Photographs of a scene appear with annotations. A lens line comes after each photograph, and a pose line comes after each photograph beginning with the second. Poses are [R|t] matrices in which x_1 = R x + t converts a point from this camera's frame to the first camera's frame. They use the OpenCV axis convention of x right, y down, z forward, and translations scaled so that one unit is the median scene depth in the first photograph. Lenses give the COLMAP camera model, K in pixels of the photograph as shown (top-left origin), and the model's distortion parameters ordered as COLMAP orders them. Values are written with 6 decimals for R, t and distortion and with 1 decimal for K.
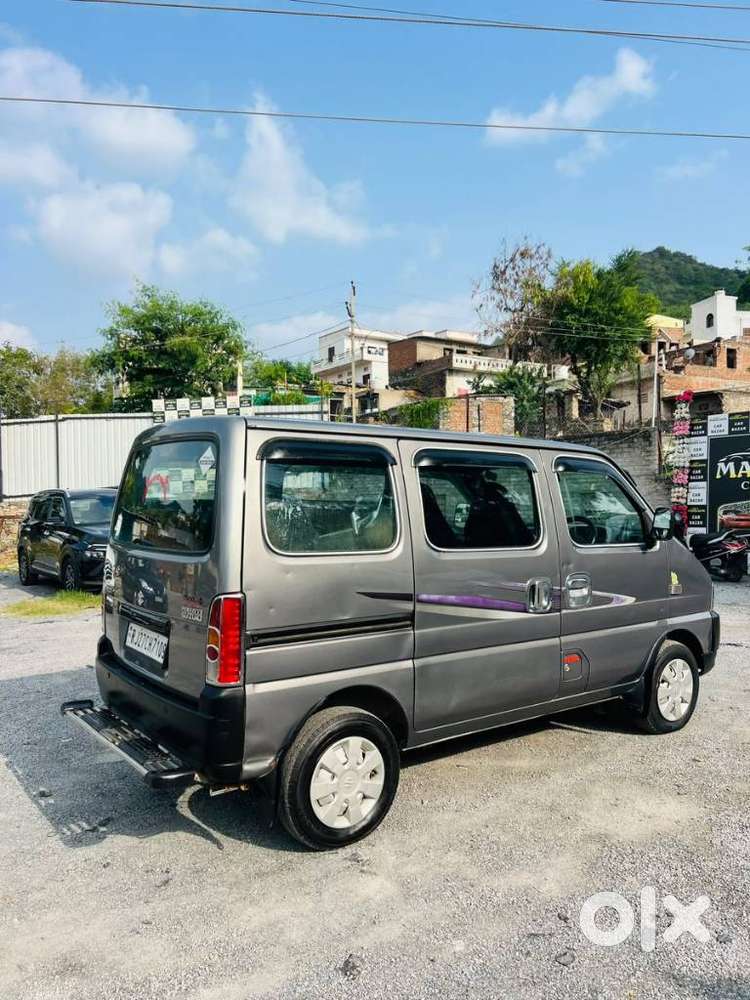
lens RADIAL K [[750.4, 0, 382.0], [0, 750.4, 518.0], [0, 0, 1]] dist [0.036787, -0.040432]
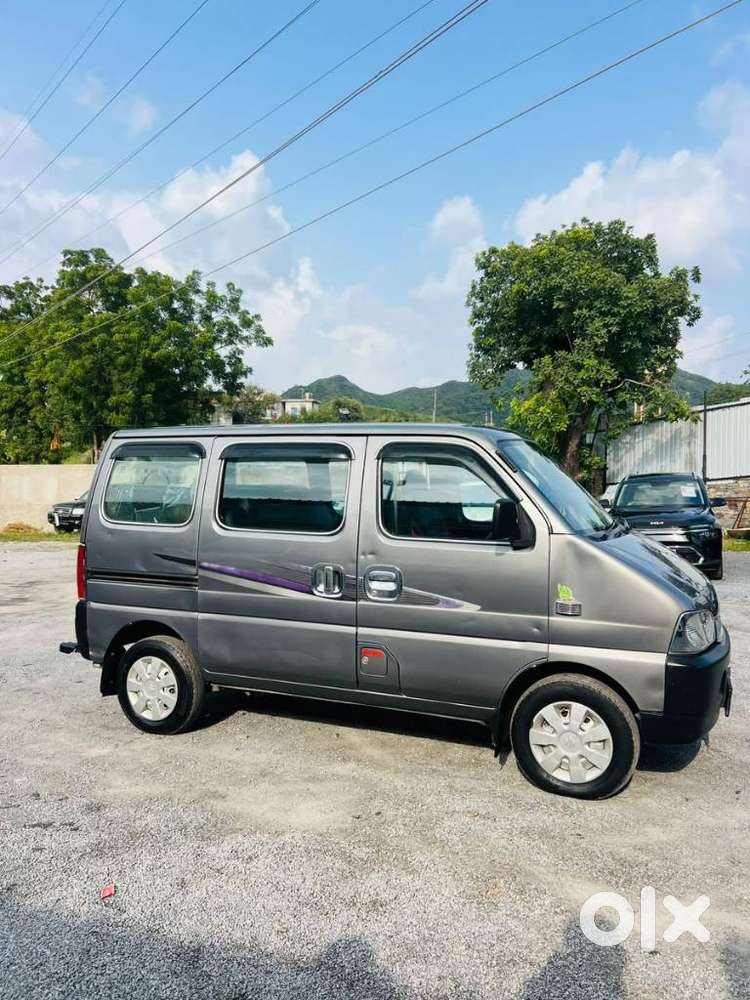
lens RADIAL K [[750.4, 0, 376.4], [0, 750.4, 508.9], [0, 0, 1]] dist [0.036787, -0.040432]
pose [[0.492347, 0.033239, -0.869764, 0.937969], [-0.022934, 0.999419, 0.025212, -0.017992], [0.870097, 0.007534, 0.492824, 0.462949]]
